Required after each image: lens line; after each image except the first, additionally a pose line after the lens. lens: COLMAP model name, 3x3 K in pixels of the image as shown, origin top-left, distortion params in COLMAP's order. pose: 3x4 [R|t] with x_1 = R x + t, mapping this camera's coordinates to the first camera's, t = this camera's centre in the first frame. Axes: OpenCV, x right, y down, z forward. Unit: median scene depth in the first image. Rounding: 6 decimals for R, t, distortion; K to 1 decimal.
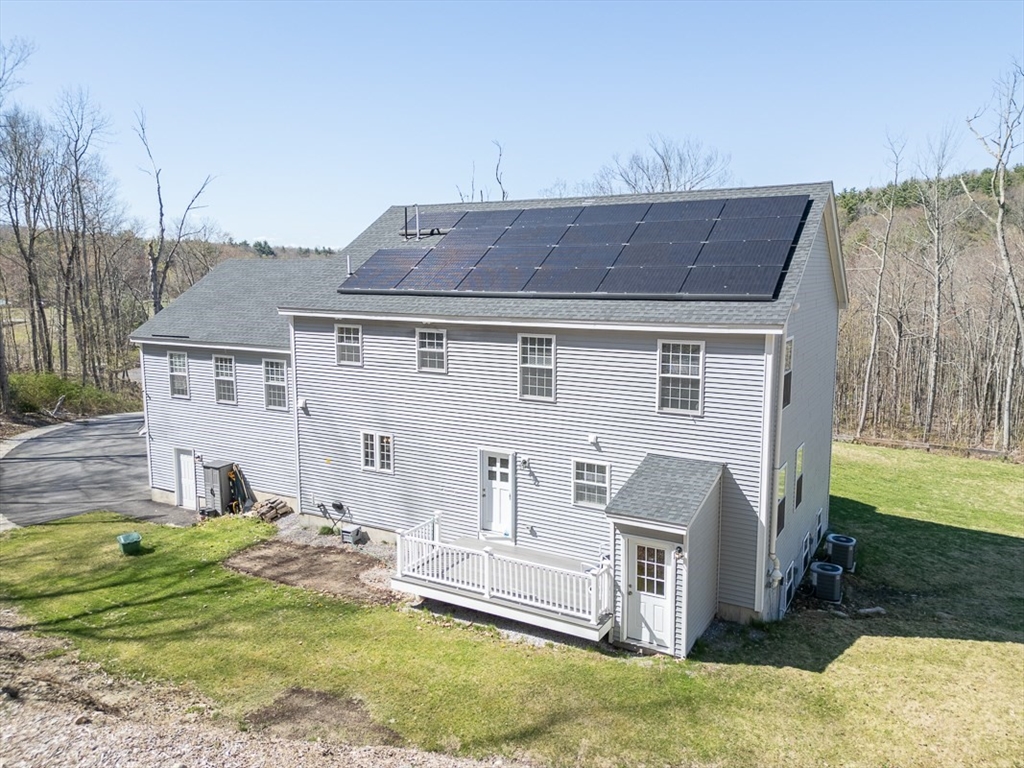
lens RADIAL K [[728.2, 0, 508.9], [0, 728.2, 381.6], [0, 0, 1]] dist [0.084171, -0.123318]
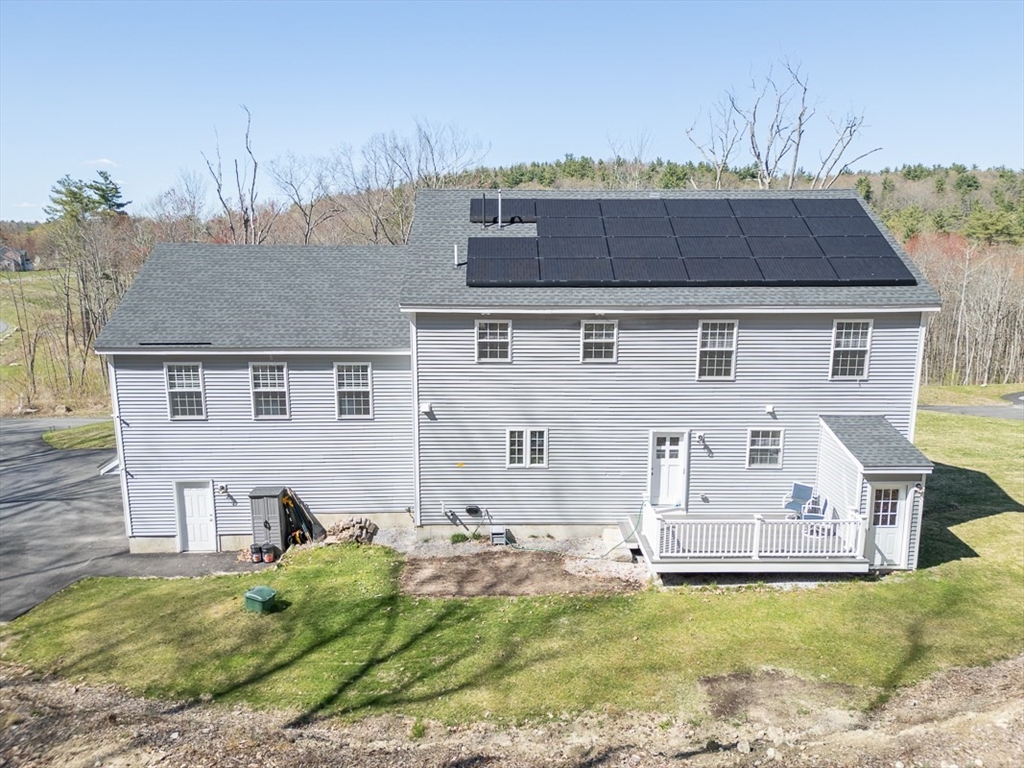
lens RADIAL K [[728.2, 0, 508.9], [0, 728.2, 381.6], [0, 0, 1]] dist [0.084171, -0.123318]
pose [[0.871448, -0.093654, 0.481464, -0.706049], [0.073111, 0.995438, 0.061302, -0.057581], [-0.485009, -0.018221, 0.874320, 0.166770]]
